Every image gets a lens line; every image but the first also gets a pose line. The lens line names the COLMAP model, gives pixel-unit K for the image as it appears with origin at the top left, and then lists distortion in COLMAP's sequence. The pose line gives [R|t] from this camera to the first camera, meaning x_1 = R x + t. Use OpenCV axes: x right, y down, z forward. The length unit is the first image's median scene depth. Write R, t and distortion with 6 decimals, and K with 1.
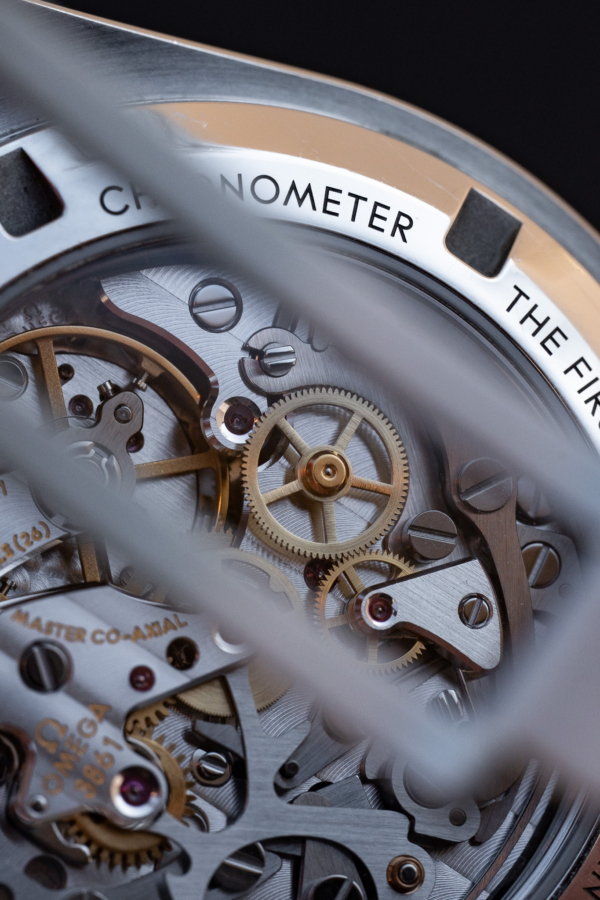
lens RADIAL K [[3673.4, 0, 300.0], [0, 3673.4, 450.0], [0, 0, 1]] dist [0.187378, 3.121658]
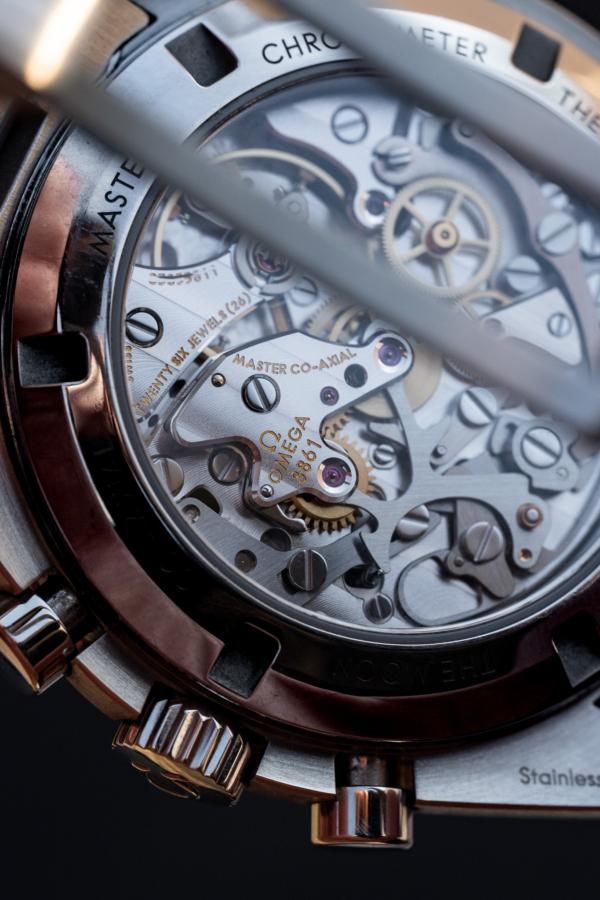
lens RADIAL K [[3673.4, 0, 300.0], [0, 3673.4, 450.0], [0, 0, 1]] dist [0.187378, 3.121658]
pose [[0.989857, -0.097030, -0.103774, 0.089263], [0.106981, 0.989706, 0.095059, -0.051383], [0.093482, -0.105197, 0.990048, -0.380975]]
